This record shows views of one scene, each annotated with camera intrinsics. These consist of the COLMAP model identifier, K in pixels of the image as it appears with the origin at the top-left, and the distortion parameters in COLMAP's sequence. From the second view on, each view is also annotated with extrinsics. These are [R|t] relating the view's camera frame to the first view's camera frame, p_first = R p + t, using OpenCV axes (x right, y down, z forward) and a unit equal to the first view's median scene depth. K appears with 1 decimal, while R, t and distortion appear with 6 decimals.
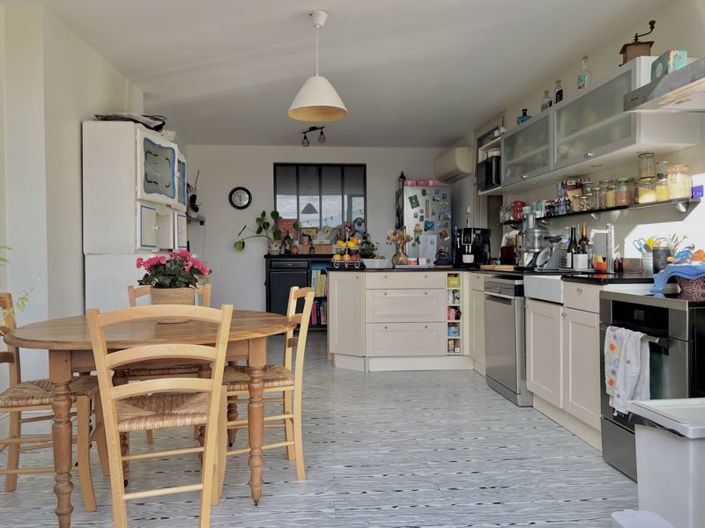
lens RADIAL K [[540.6, 0, 351.1], [0, 540.6, 261.7], [0, 0, 1]] dist [0.015976, 0.002771]
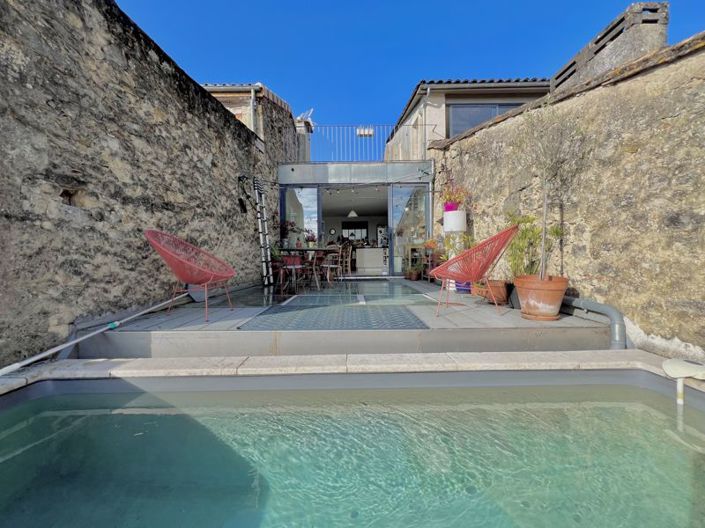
lens RADIAL K [[286.3, 0, 350.1], [0, 286.3, 262.3], [0, 0, 1]] dist [0.002063, 0.000211]
pose [[0.996247, -0.008080, -0.086177, 0.132649], [0.008105, 0.999967, -0.000063, 0.158107], [0.086175, -0.000636, 0.996280, -1.594998]]
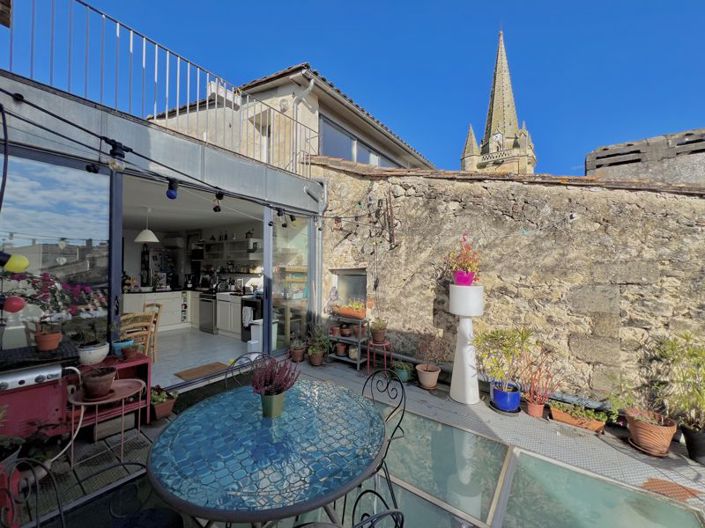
lens RADIAL K [[281.3, 0, 347.2], [0, 281.3, 263.2], [0, 0, 1]] dist [0.002671, 0.000088]
pose [[0.667231, 0.016972, 0.744658, -0.373459], [0.004512, 0.999630, -0.026826, -0.094051], [-0.744837, 0.021259, 0.666907, -0.636944]]
